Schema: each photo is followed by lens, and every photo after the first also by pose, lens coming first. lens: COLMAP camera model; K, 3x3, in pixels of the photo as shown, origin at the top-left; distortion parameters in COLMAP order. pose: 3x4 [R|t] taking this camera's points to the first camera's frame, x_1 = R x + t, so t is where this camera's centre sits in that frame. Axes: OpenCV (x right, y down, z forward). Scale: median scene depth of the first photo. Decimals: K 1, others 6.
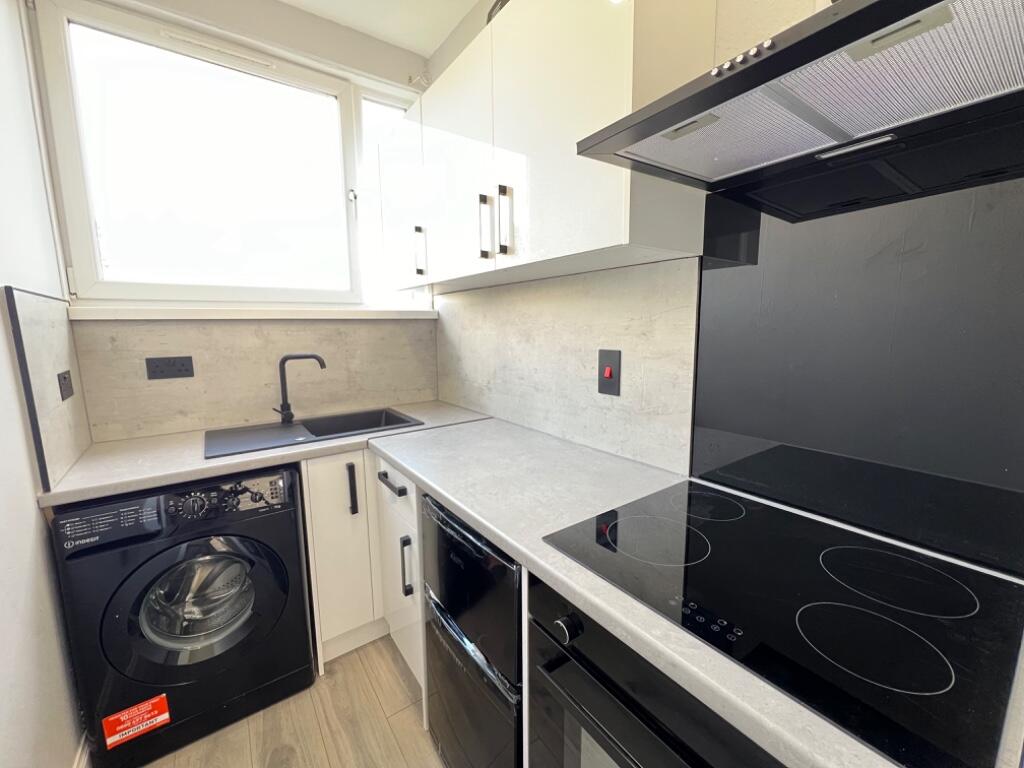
lens RADIAL K [[413.8, 0, 510.3], [0, 413.8, 382.7], [0, 0, 1]] dist [-0.004004, 0.001144]
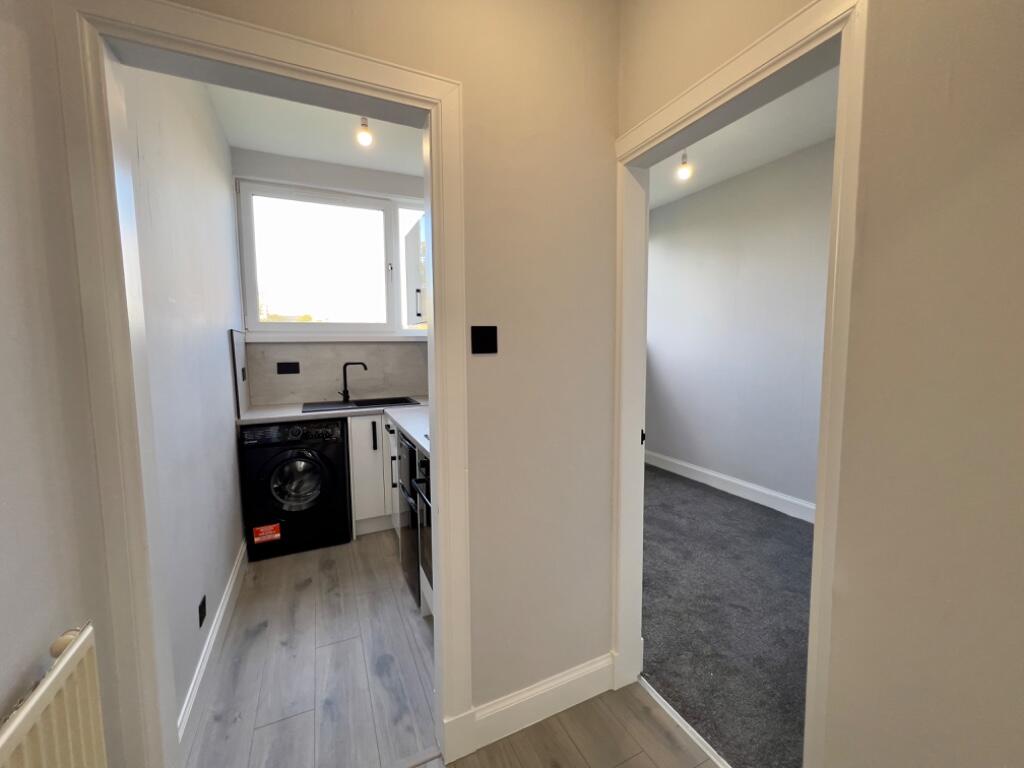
lens RADIAL K [[413.8, 0, 510.5], [0, 413.8, 382.3], [0, 0, 1]] dist [-0.004004, 0.001144]
pose [[0.982949, 0.019711, -0.182819, 0.543177], [-0.027867, 0.998722, -0.042153, 0.085558], [0.181755, 0.046529, 0.982242, -0.697232]]
